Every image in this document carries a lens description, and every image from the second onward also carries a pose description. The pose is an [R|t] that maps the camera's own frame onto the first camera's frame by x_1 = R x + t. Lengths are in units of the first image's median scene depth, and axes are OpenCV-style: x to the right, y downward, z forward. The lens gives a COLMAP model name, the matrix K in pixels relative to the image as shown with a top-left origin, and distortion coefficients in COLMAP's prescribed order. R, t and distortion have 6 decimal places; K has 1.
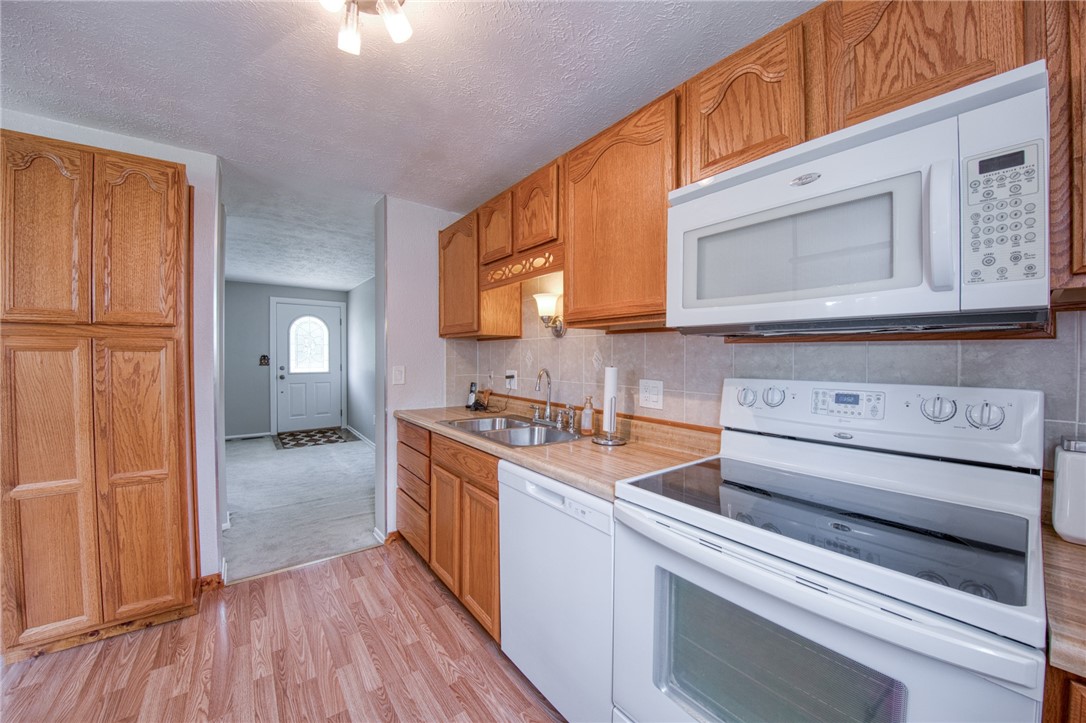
lens RADIAL K [[390.3, 0, 557.6], [0, 390.3, 362.2], [0, 0, 1]] dist [-0.018485, -0.005581]
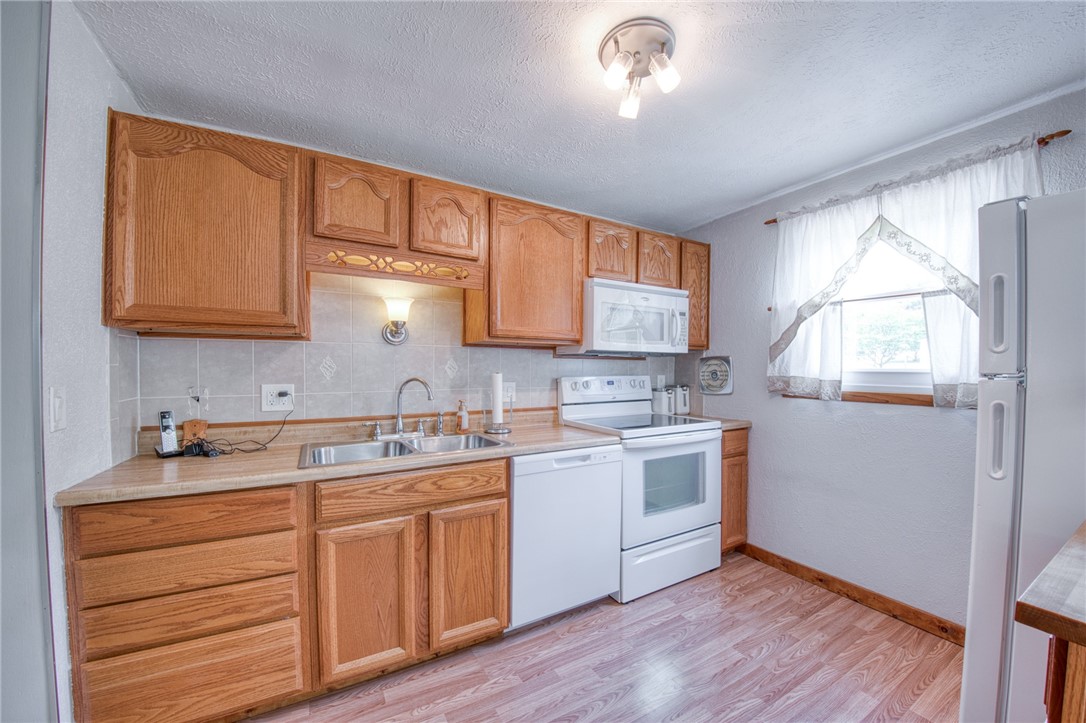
lens RADIAL K [[390.3, 0, 546.1], [0, 390.3, 370.7], [0, 0, 1]] dist [-0.018485, -0.005581]
pose [[0.148575, -0.009911, 0.988852, -1.086839], [0.014083, 0.999870, 0.007905, -0.003883], [-0.988801, 0.012751, 0.148695, 0.641824]]
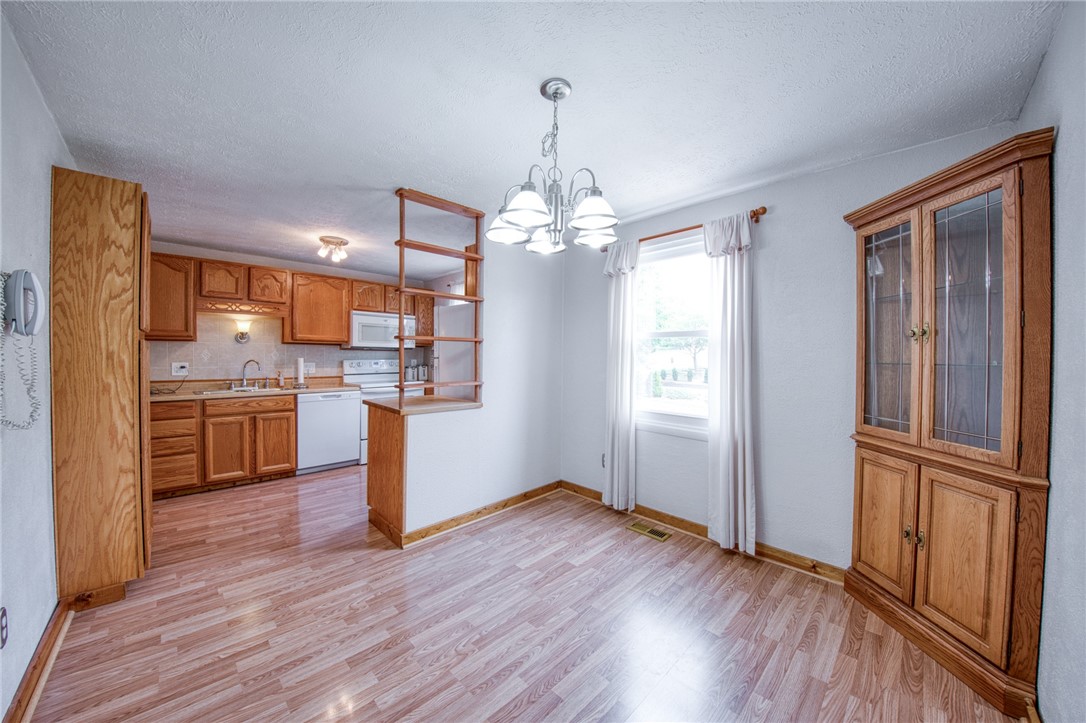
lens RADIAL K [[390.3, 0, 537.8], [0, 390.3, 360.7], [0, 0, 1]] dist [-0.018485, -0.005581]
pose [[-0.099572, -0.019763, 0.994834, -2.480622], [0.009020, 0.999744, 0.020764, -0.008808], [-0.994989, 0.011040, -0.099368, -0.274582]]
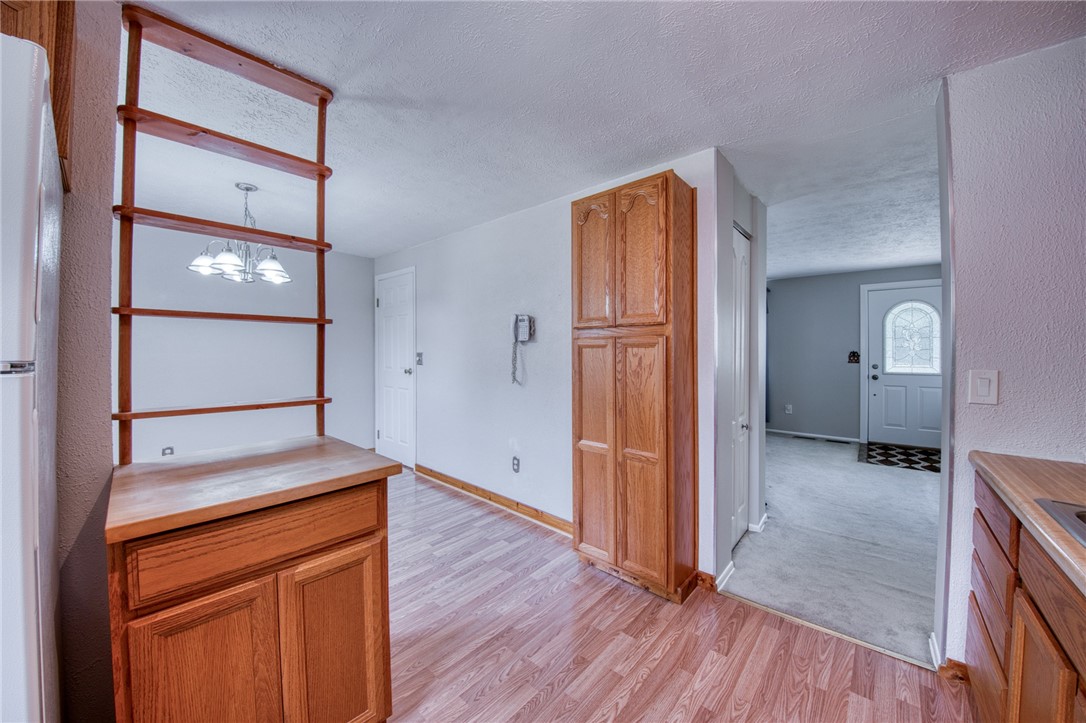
lens RADIAL K [[390.3, 0, 532.8], [0, 390.3, 348.9], [0, 0, 1]] dist [-0.018485, -0.005581]
pose [[0.151846, -0.009643, -0.988357, 0.021709], [-0.016100, 0.999796, -0.012228, -0.003708], [0.988273, 0.017770, 0.151660, 0.457844]]
